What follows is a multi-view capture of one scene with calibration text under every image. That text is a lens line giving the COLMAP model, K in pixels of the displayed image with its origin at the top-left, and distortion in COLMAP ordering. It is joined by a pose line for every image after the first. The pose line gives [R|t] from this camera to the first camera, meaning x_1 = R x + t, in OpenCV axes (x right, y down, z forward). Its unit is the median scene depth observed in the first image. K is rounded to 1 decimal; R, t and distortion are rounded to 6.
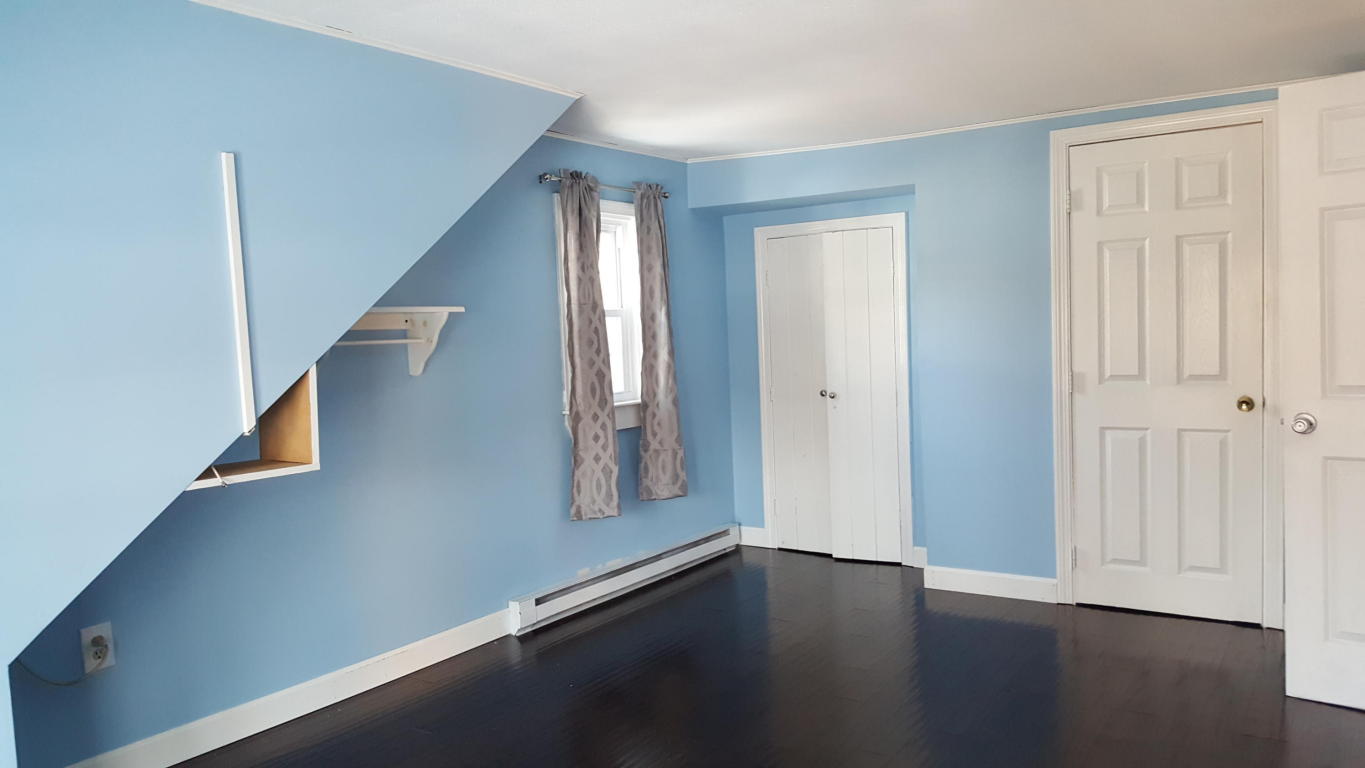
lens RADIAL K [[1032.7, 0, 680.7], [0, 1032.7, 411.7], [0, 0, 1]] dist [0.160118, -0.299659]
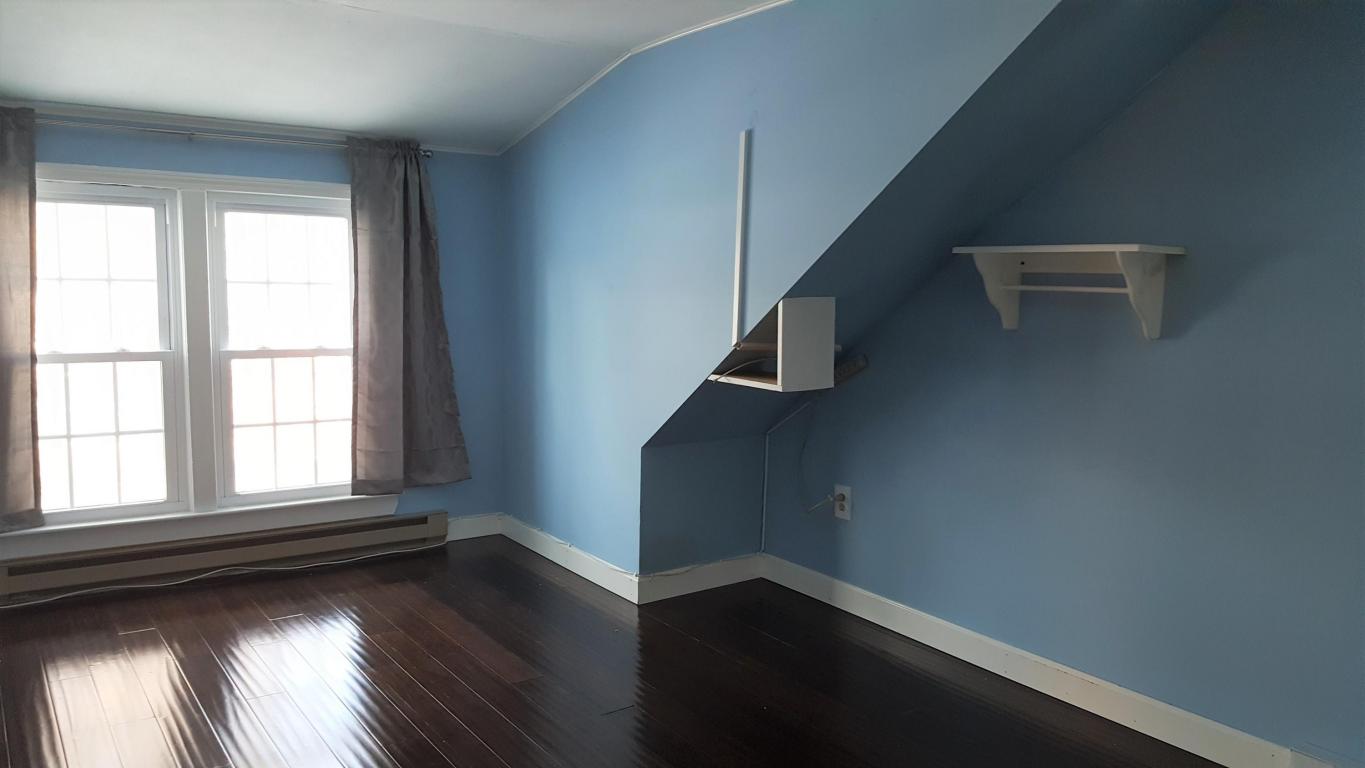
lens RADIAL K [[1030.6, 0, 674.2], [0, 1030.6, 394.0], [0, 0, 1]] dist [0.164569, -0.300868]
pose [[-0.375916, 0.129201, -0.917603, 0.737394], [-0.088115, 0.980761, 0.174192, -0.126360], [0.922455, 0.146336, -0.357299, 1.267799]]
